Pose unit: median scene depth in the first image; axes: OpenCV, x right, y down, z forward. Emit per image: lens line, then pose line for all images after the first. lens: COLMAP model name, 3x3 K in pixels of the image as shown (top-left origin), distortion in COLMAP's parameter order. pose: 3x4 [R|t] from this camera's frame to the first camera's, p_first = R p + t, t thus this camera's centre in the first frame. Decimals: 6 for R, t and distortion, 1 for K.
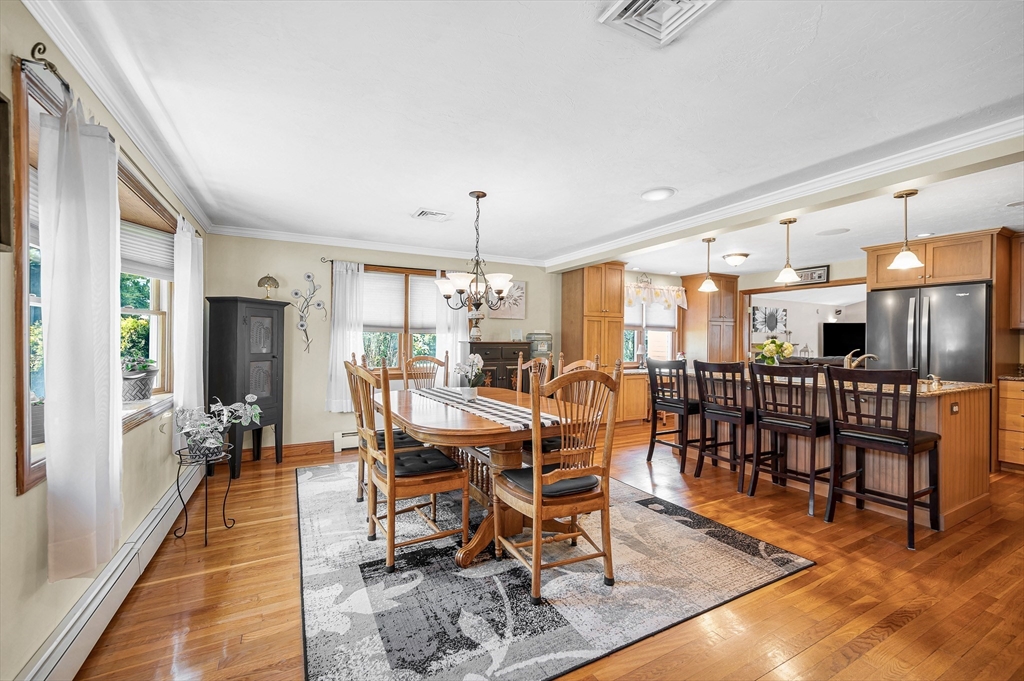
lens RADIAL K [[426.2, 0, 530.4], [0, 426.2, 340.3], [0, 0, 1]] dist [-0.002836, -0.000057]
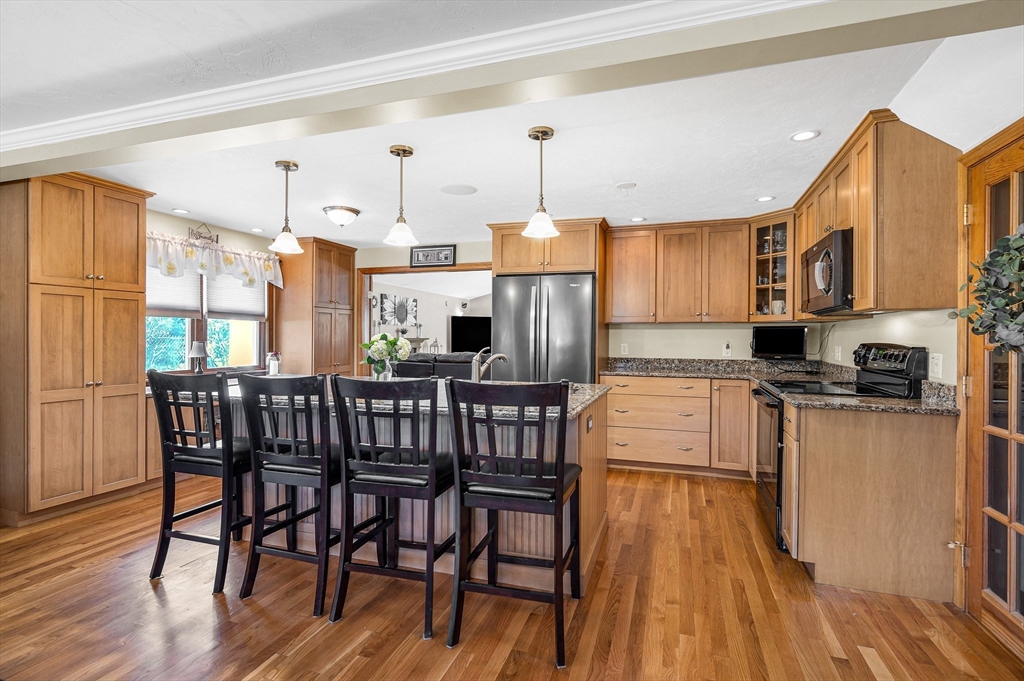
lens RADIAL K [[475.4, 0, 512.0], [0, 475.4, 340.5], [0, 0, 1]] dist [0.001204, 0.000080]
pose [[0.747528, -0.008402, 0.664177, 0.220272], [-0.000378, 0.999914, 0.013075, -0.000284], [-0.664230, -0.010025, 0.747461, 0.306793]]
